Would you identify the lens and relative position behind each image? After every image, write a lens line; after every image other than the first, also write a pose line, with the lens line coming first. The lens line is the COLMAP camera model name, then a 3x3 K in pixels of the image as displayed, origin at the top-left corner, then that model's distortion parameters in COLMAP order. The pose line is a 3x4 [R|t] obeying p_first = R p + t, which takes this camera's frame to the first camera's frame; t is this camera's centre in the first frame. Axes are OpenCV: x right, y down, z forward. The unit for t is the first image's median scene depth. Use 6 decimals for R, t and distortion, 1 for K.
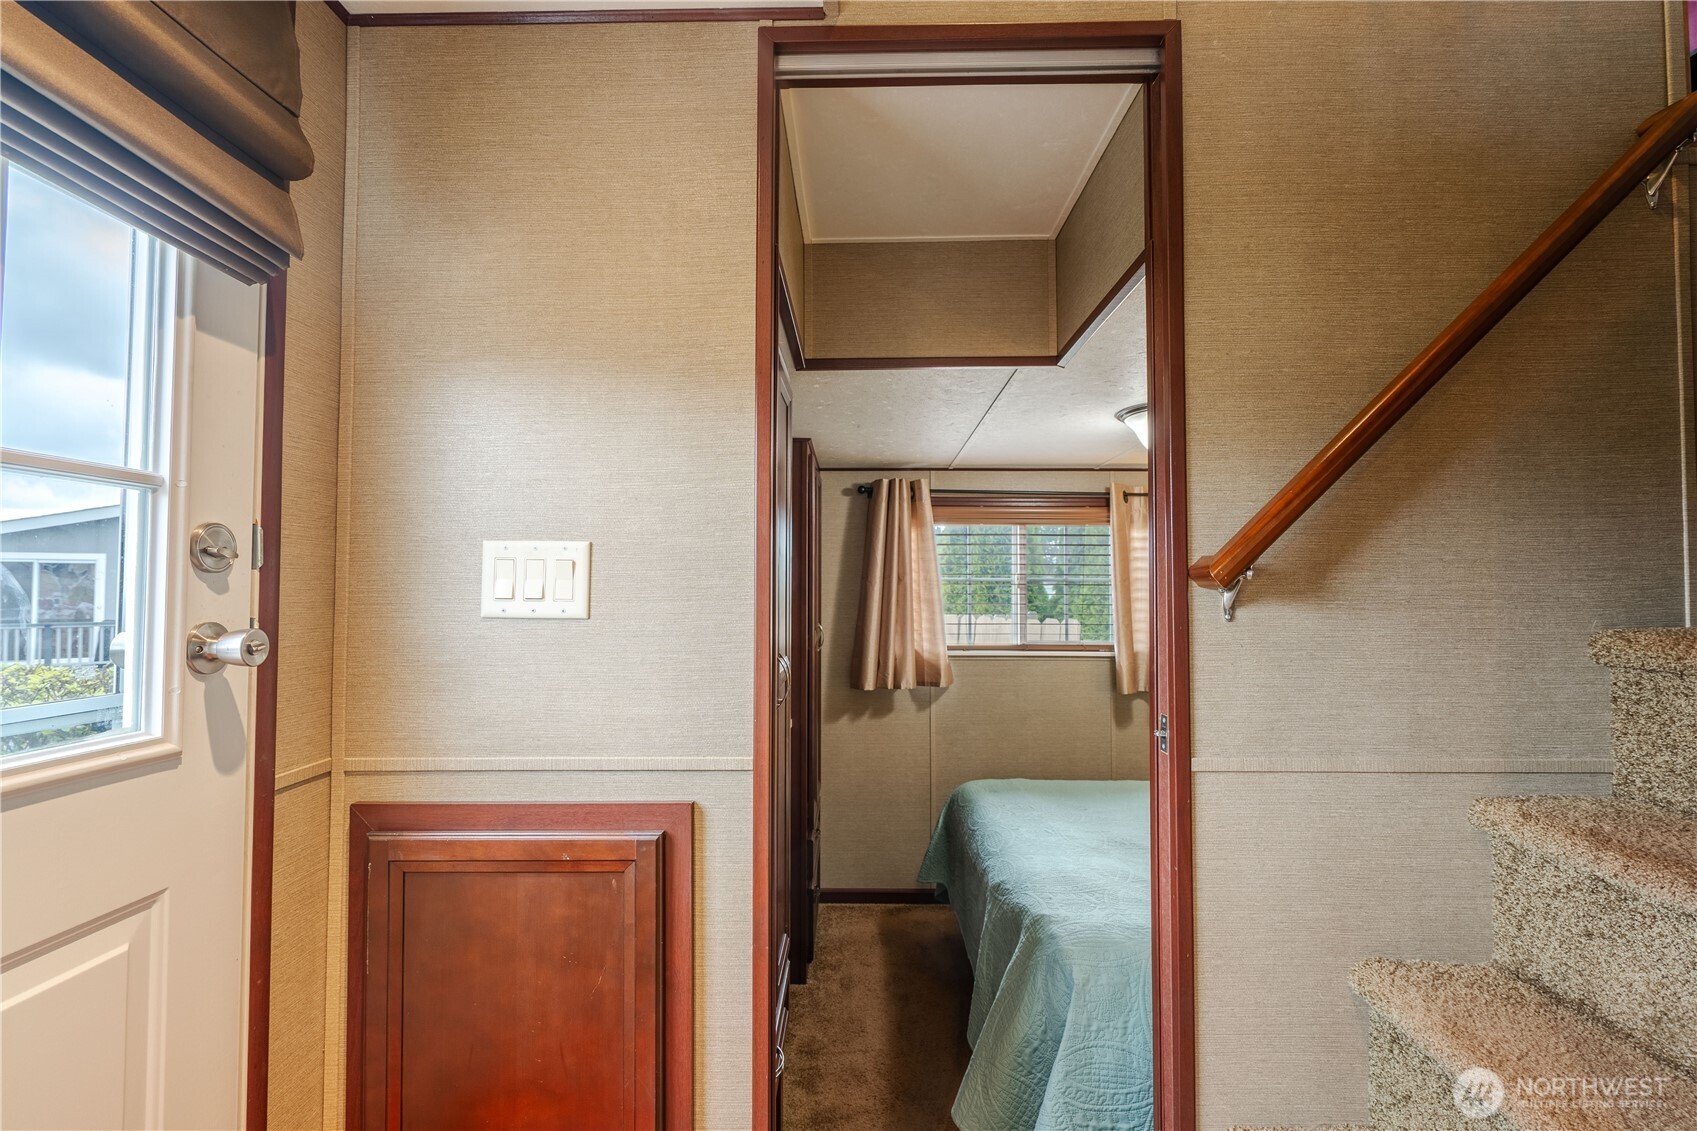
lens RADIAL K [[764.1, 0, 851.4], [0, 764.1, 561.8], [0, 0, 1]] dist [0.000006, 0.001612]
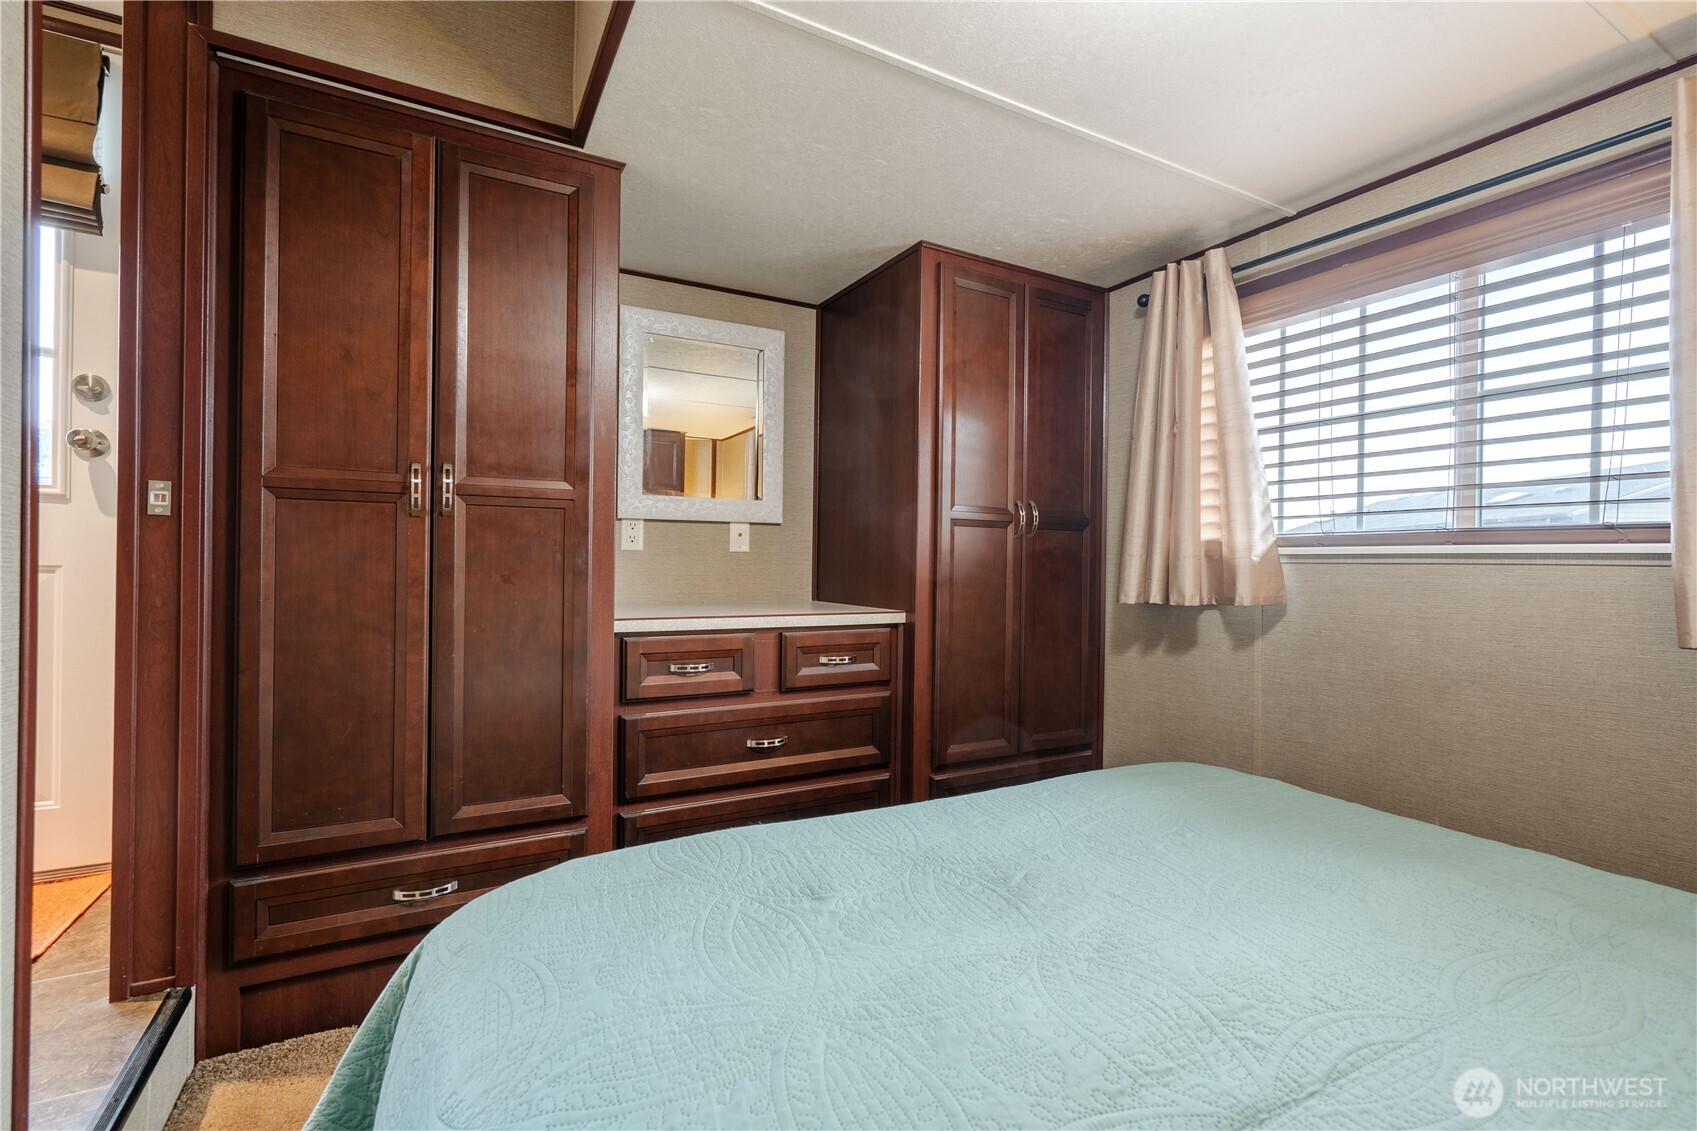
lens RADIAL K [[764.1, 0, 851.4], [0, 764.1, 561.8], [0, 0, 1]] dist [0.000006, 0.001612]
pose [[0.495243, 0.001032, -0.868754, 0.469790], [0.020006, 0.999721, 0.012593, 0.117074], [0.868524, -0.023616, 0.495084, 0.462088]]
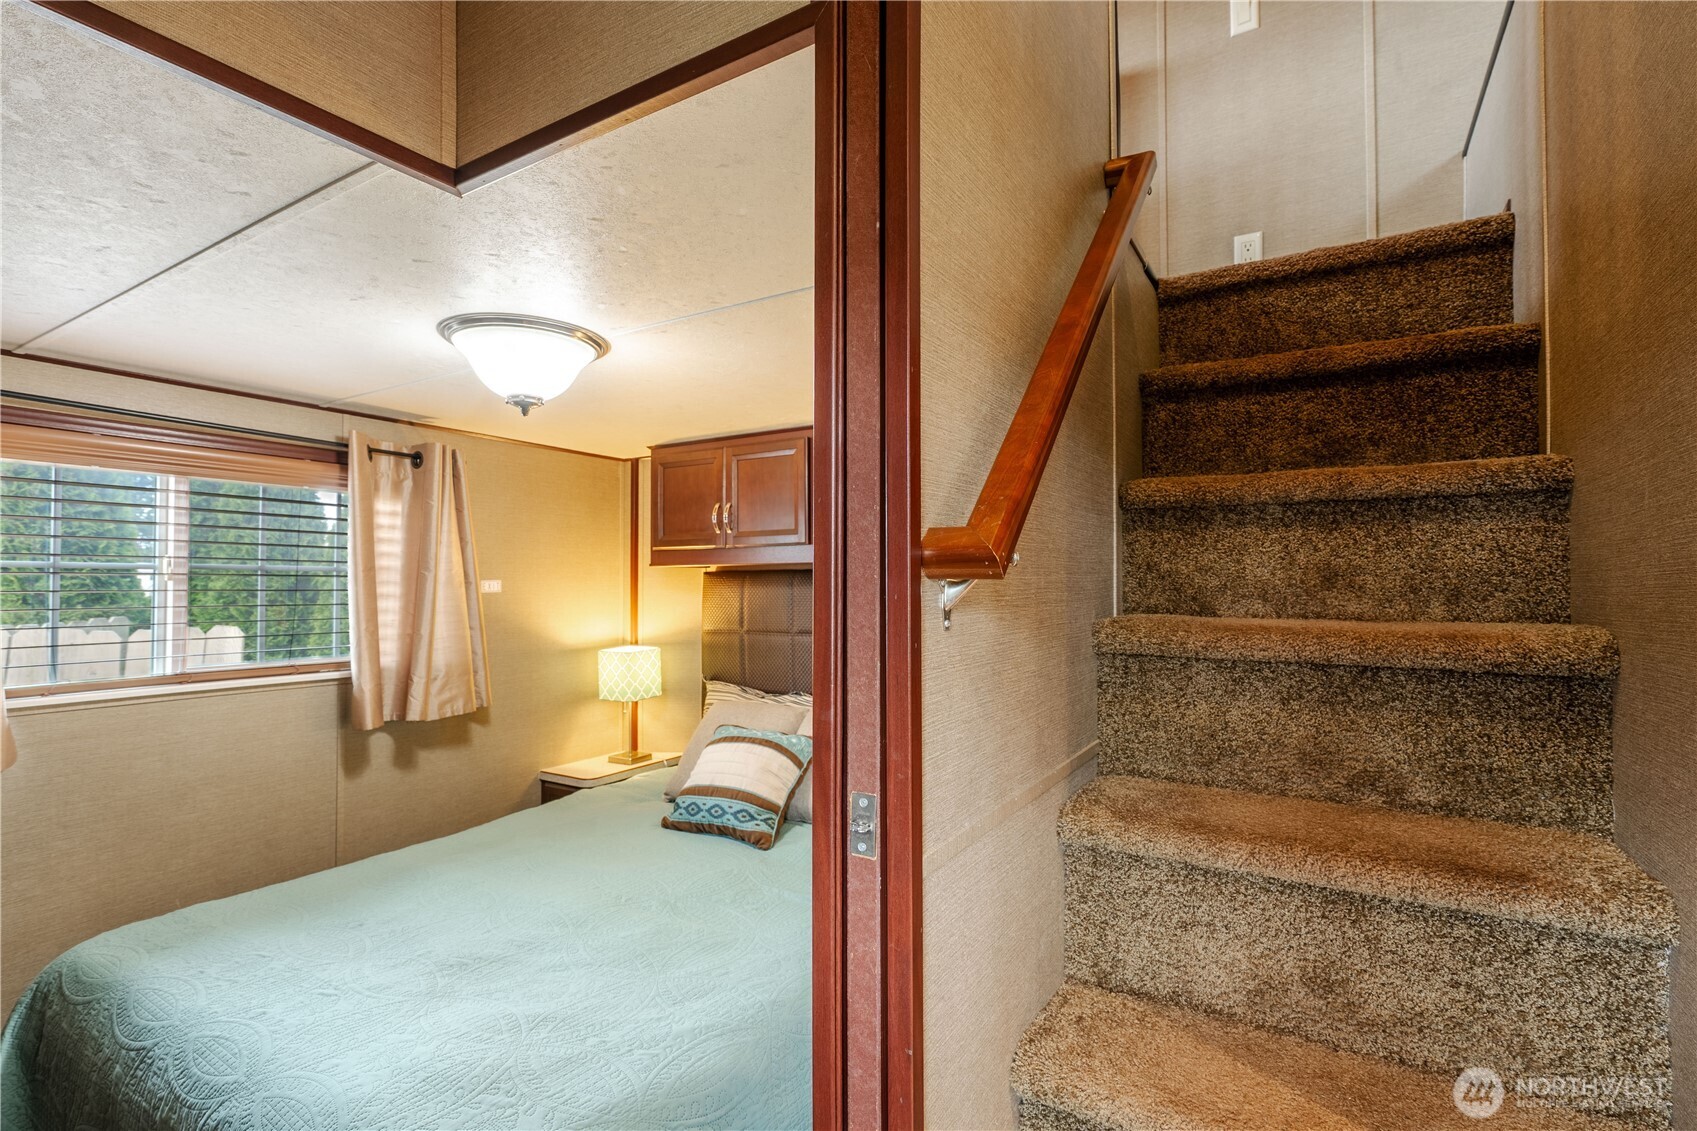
lens RADIAL K [[785.0, 0, 848.5], [0, 785.0, 565.5], [0, 0, 1]] dist [-0.000996, 0.000527]
pose [[0.510982, 0.015726, 0.859447, -0.041880], [-0.028898, 0.999582, -0.001109, 0.008225], [-0.859105, -0.024270, 0.511223, 0.238165]]
